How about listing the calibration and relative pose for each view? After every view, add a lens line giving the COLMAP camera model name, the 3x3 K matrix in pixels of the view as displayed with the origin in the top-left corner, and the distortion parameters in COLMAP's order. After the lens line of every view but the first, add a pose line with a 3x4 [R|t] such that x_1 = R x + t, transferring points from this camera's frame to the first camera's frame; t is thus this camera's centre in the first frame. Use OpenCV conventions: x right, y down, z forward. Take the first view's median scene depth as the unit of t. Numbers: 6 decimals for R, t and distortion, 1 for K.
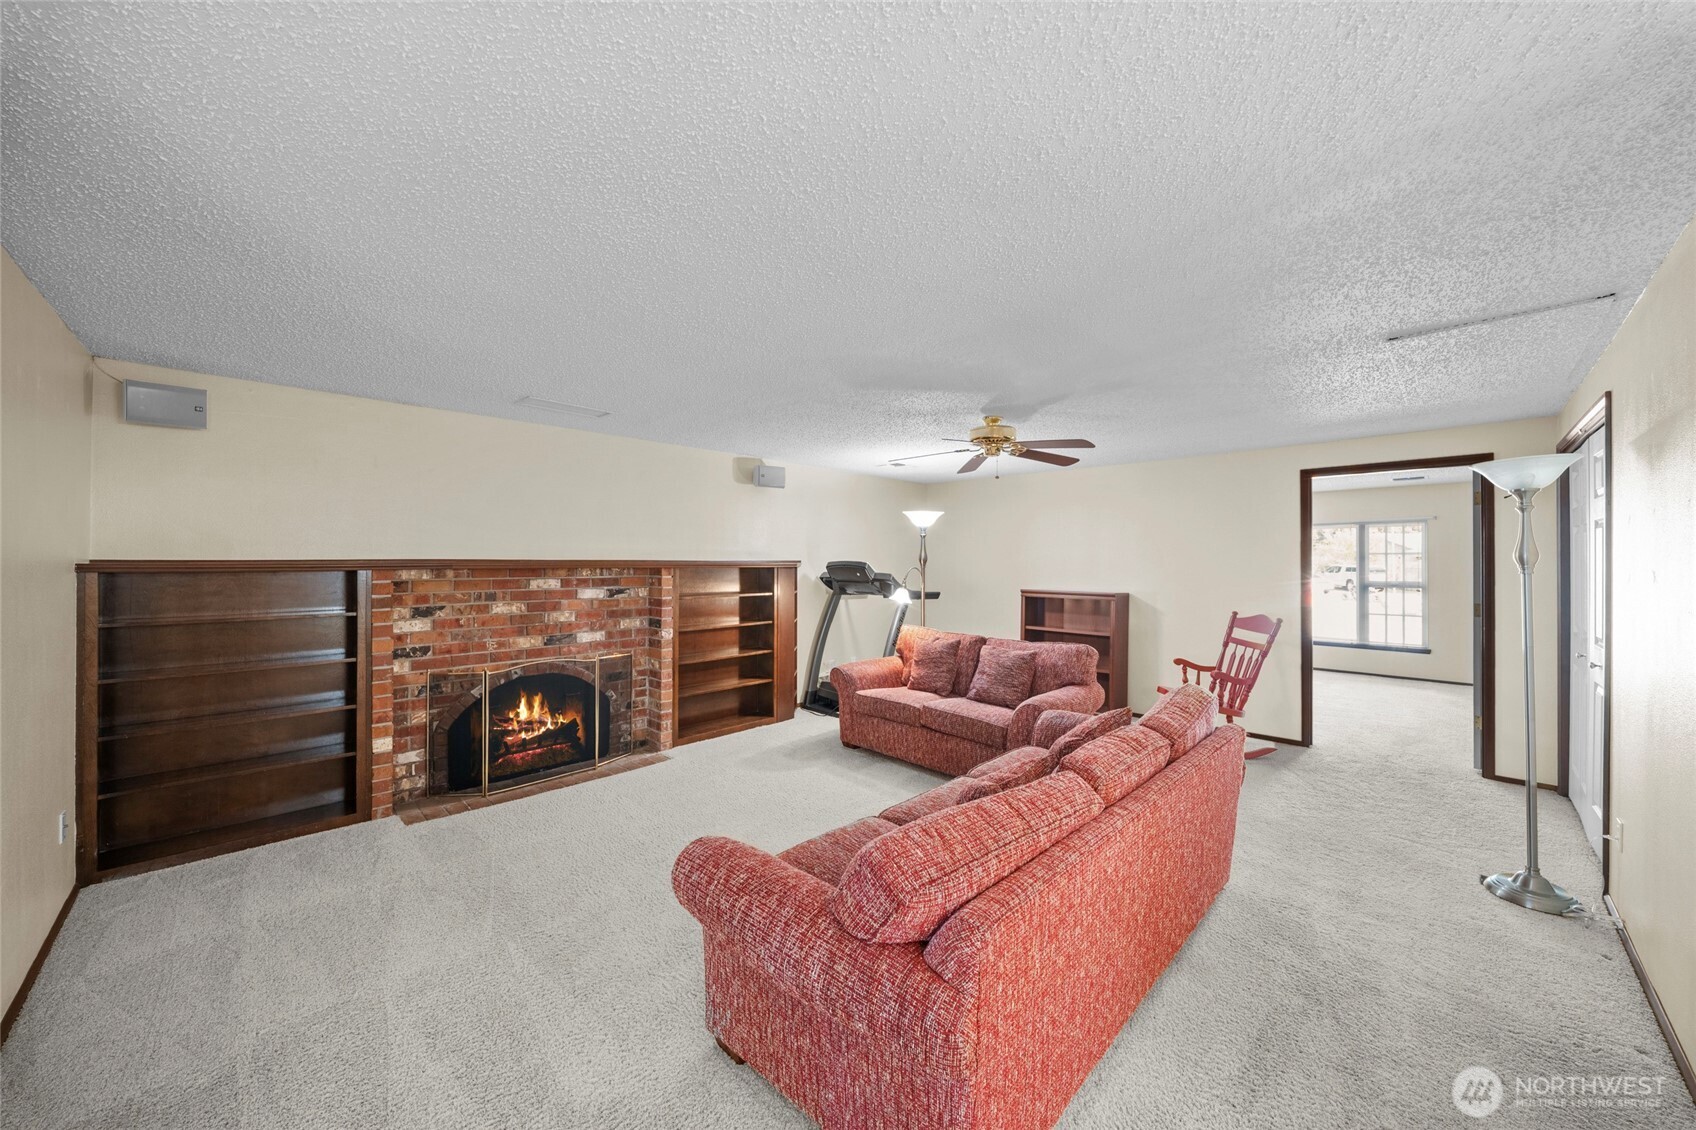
lens RADIAL K [[604.5, 0, 861.9], [0, 604.5, 563.6], [0, 0, 1]] dist [-0.000007, -0.003053]
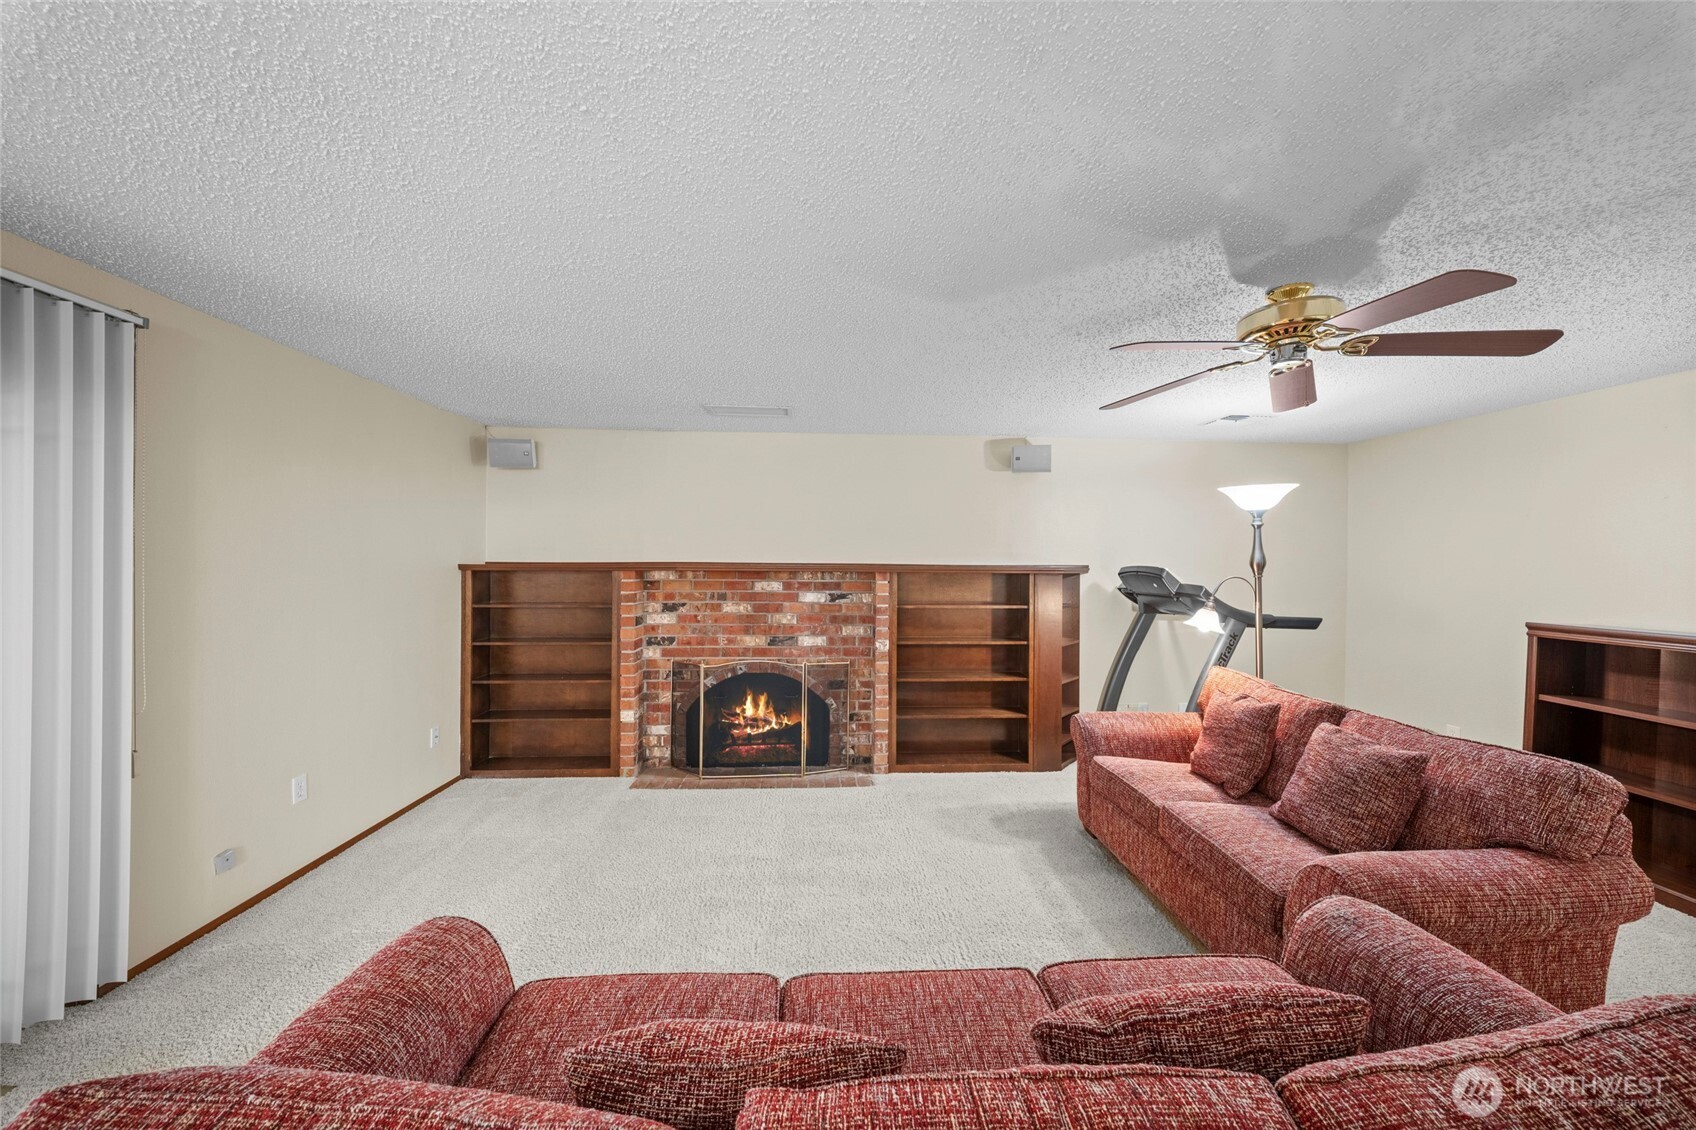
lens RADIAL K [[604.5, 0, 844.7], [0, 604.5, 570.4], [0, 0, 1]] dist [-0.000007, -0.003053]
pose [[0.728492, 0.009627, -0.684987, 0.271505], [-0.007103, 0.999954, 0.006499, -0.000874], [0.685018, 0.000131, 0.728526, 0.331339]]
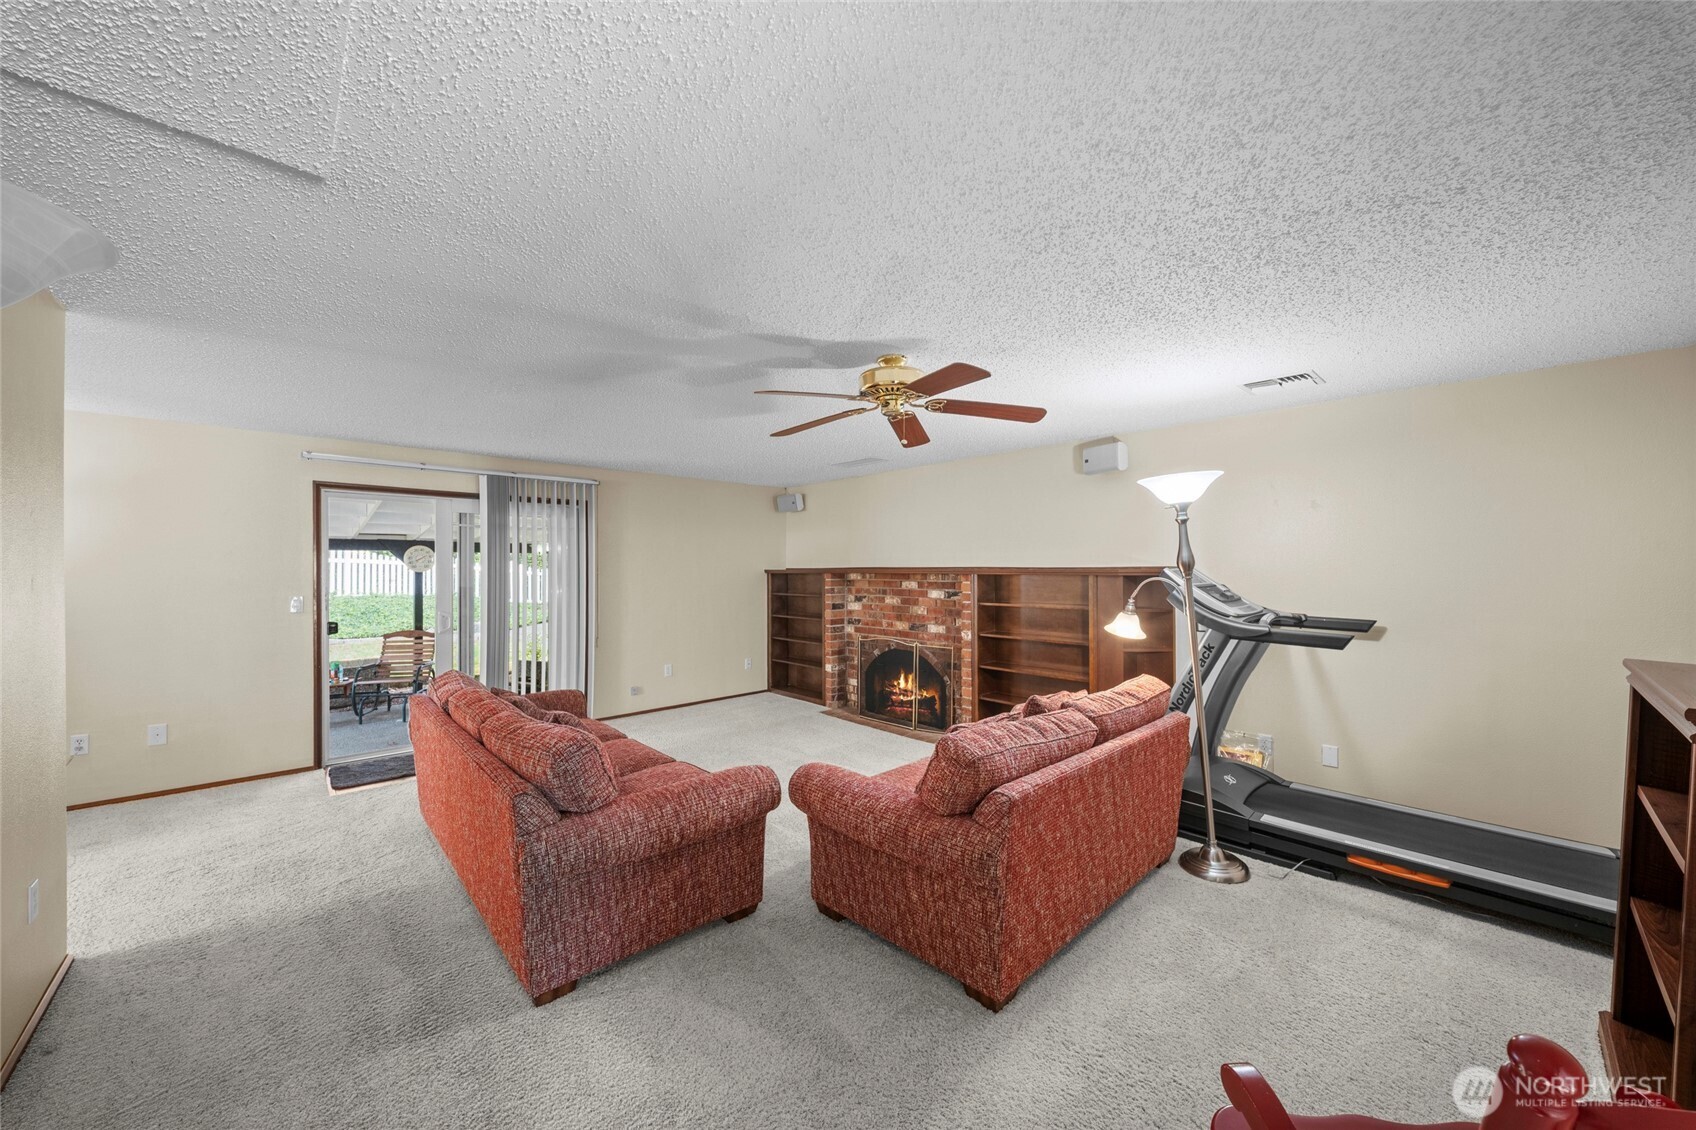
lens RADIAL K [[604.5, 0, 830.3], [0, 604.5, 567.5], [0, 0, 1]] dist [-0.000007, -0.003053]
pose [[-0.074533, -0.003909, -0.997211, 0.834941], [-0.002056, 0.999991, -0.003766, -0.000174], [0.997216, 0.001769, -0.074541, 0.905375]]
